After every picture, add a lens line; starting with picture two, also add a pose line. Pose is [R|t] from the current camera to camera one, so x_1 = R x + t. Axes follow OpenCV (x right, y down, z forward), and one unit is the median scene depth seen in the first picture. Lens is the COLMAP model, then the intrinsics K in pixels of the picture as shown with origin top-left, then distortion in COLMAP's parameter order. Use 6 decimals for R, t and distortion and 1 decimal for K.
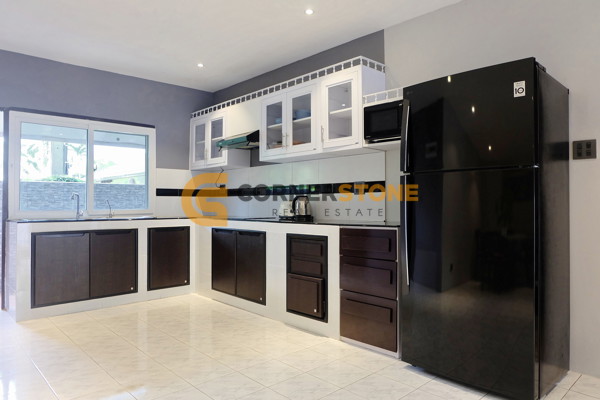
lens RADIAL K [[414.9, 0, 298.8], [0, 414.9, 200.5], [0, 0, 1]] dist [-0.056746, 0.074451]
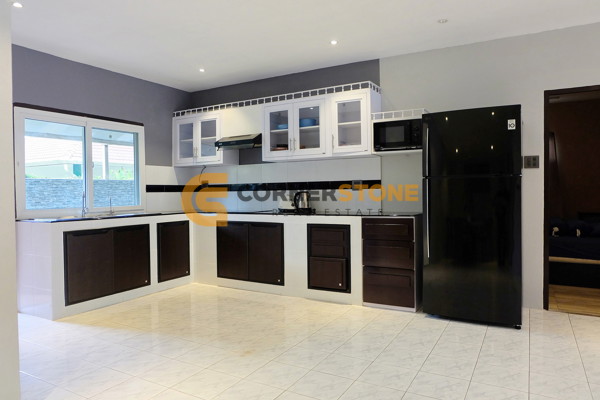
lens RADIAL K [[414.9, 0, 302.1], [0, 414.9, 203.3], [0, 0, 1]] dist [-0.056746, 0.074451]
pose [[0.954626, -0.019835, 0.297145, -0.376553], [0.009557, 0.999306, 0.036004, -0.022404], [-0.297653, -0.031530, 0.954153, -0.133450]]
